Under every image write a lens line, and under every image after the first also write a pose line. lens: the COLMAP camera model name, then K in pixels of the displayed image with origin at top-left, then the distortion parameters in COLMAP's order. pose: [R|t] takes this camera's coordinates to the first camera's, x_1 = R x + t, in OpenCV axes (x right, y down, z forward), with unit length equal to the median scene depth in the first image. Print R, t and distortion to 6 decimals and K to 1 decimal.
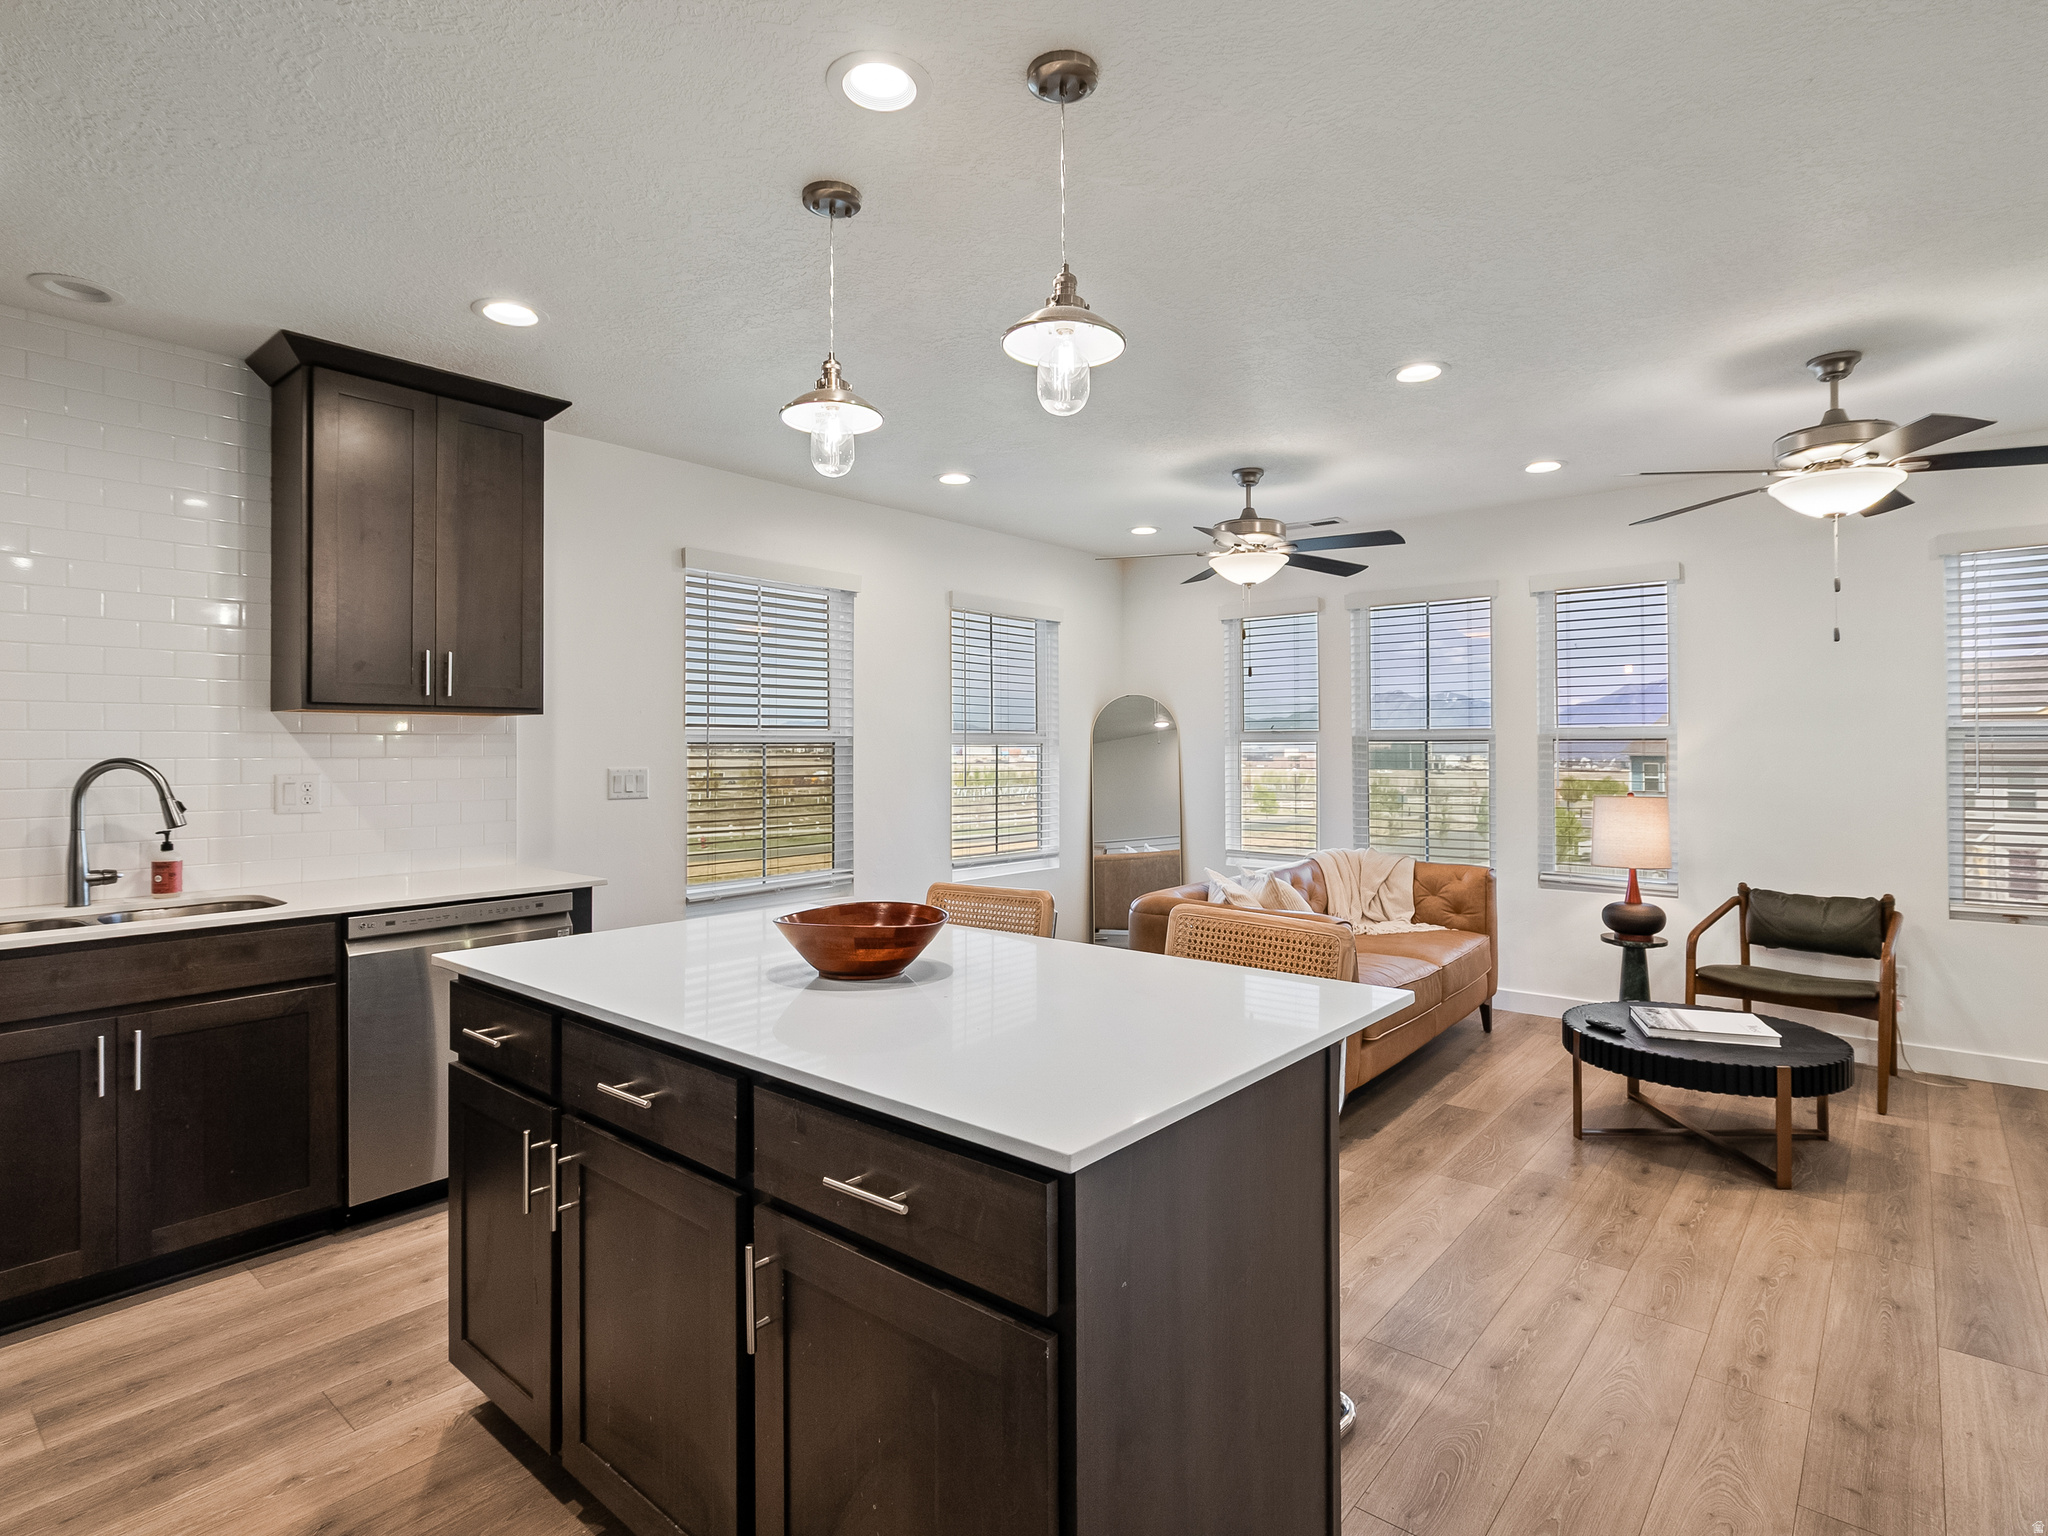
lens RADIAL K [[1054.8, 0, 1026.8], [0, 1054.8, 737.3], [0, 0, 1]] dist [0.004139, 0.000574]
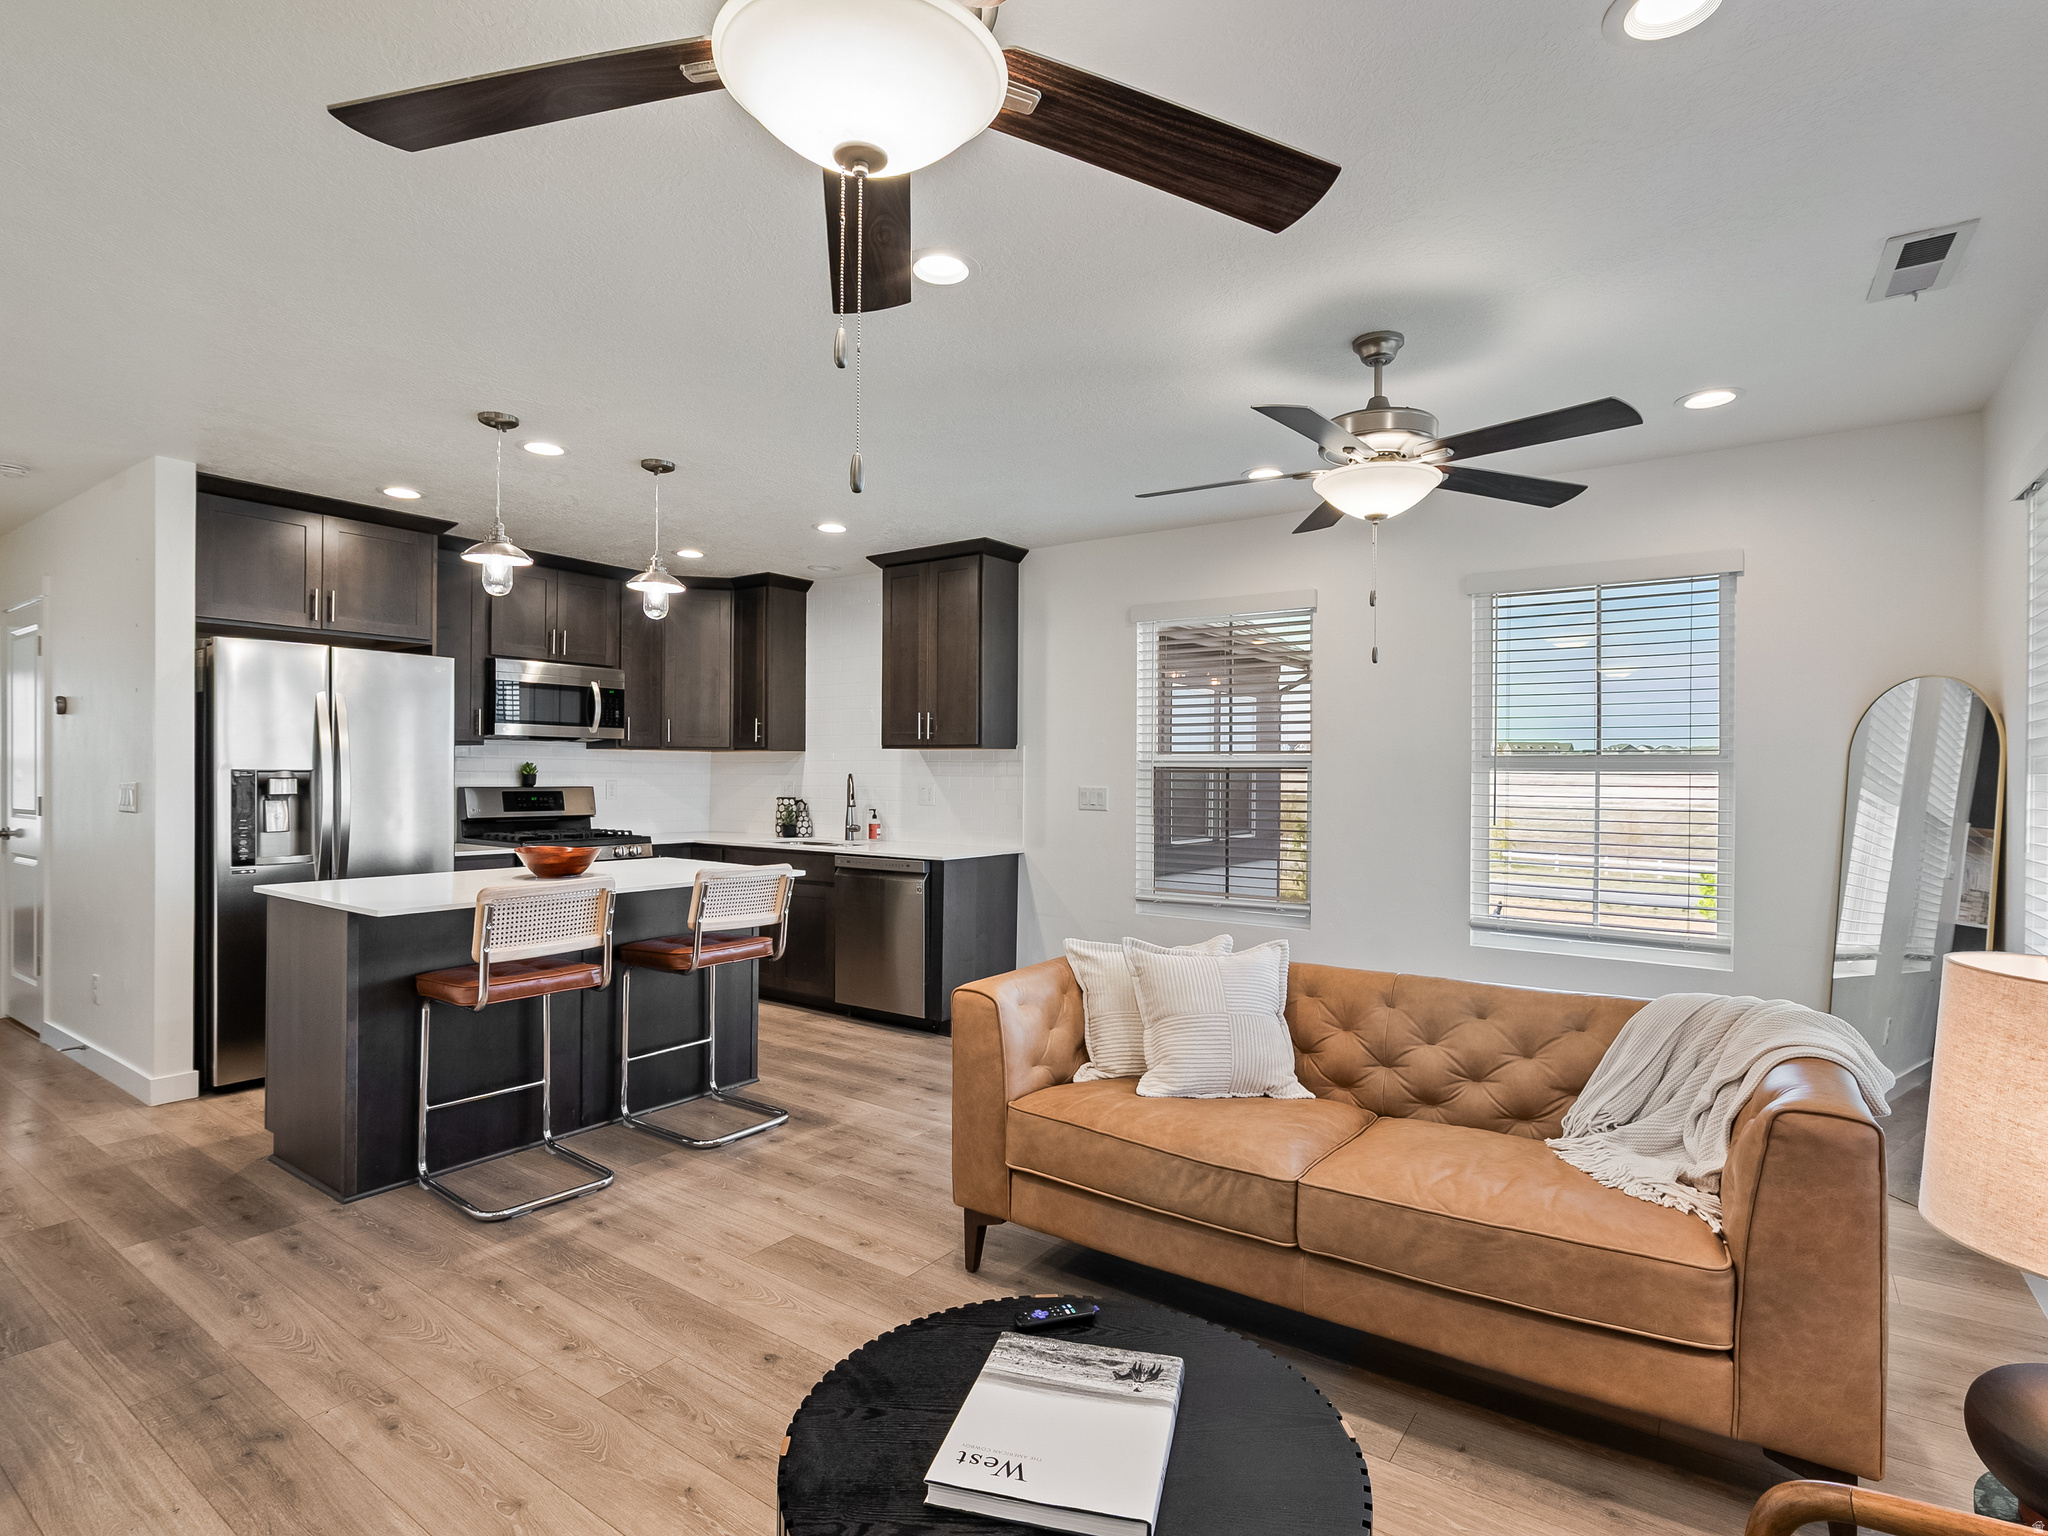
lens RADIAL K [[1038.8, 0, 1017.9], [0, 1038.8, 768.9], [0, 0, 1]] dist [-0.001846, 0.001686]
pose [[0.075304, -0.000275, -0.997161, 0.886709], [0.002357, 0.999997, -0.000098, 0.006729], [0.997158, -0.002343, 0.075304, 0.799353]]
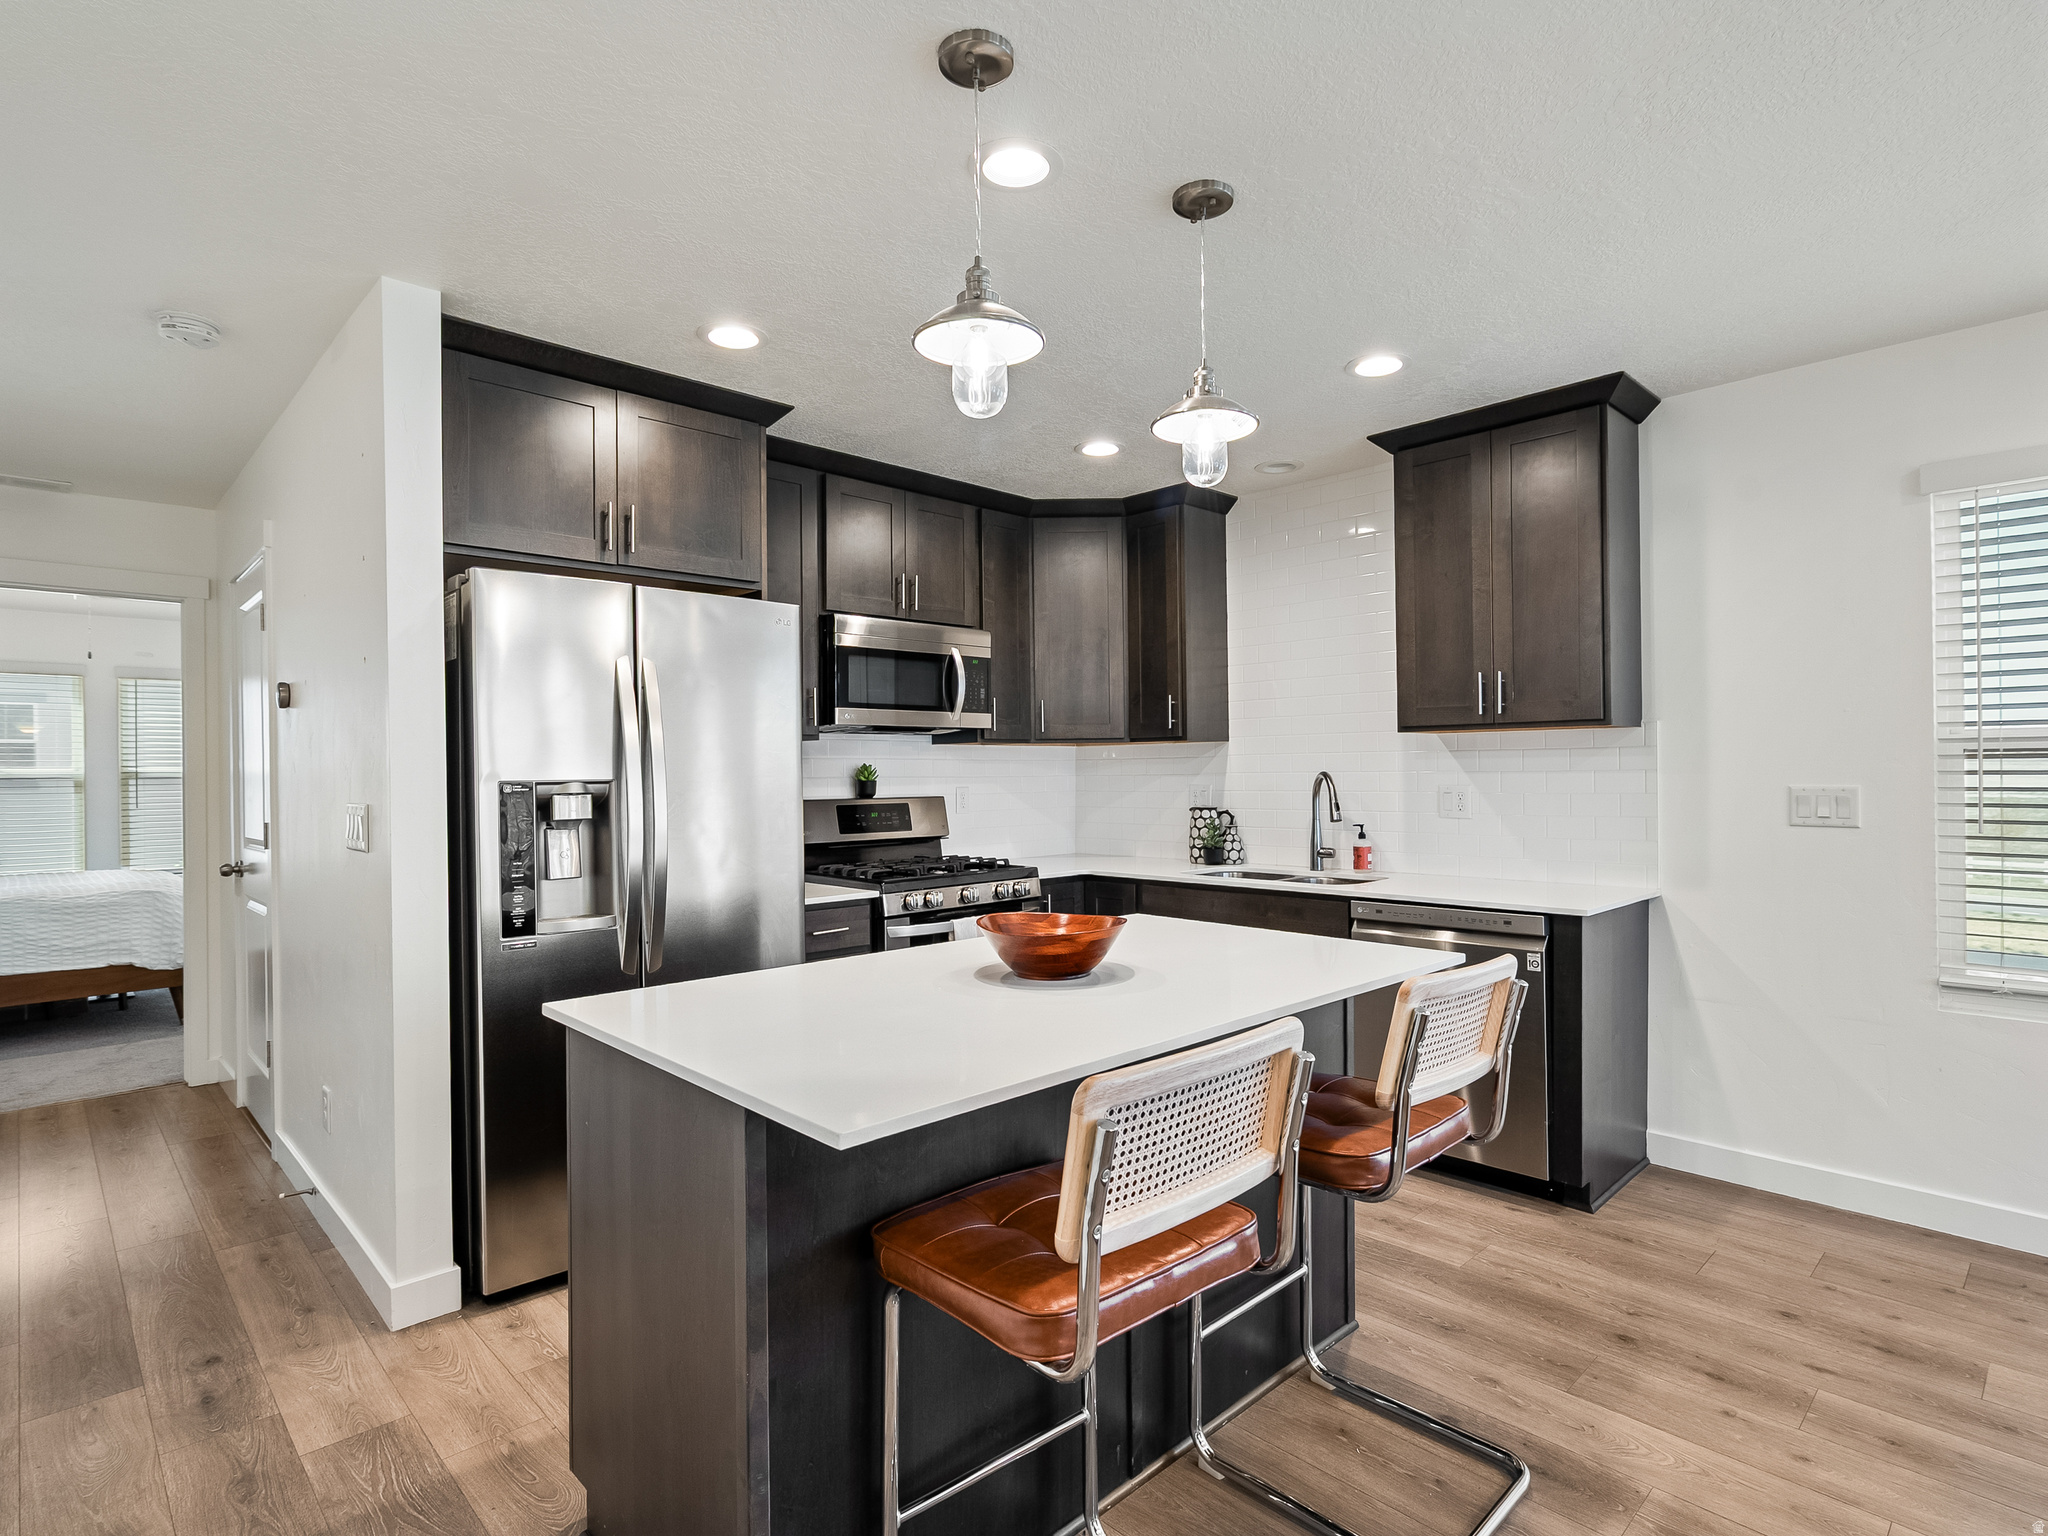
lens RADIAL K [[1048.9, 0, 1024.0], [0, 1048.9, 768.0], [0, 0, 1]] dist [-0.003821, 0.000641]
pose [[-0.105724, -0.000482, -0.994395, 0.426254], [0.021284, 0.999770, -0.002747, 0.005819], [0.994168, -0.021455, -0.105689, 0.500562]]
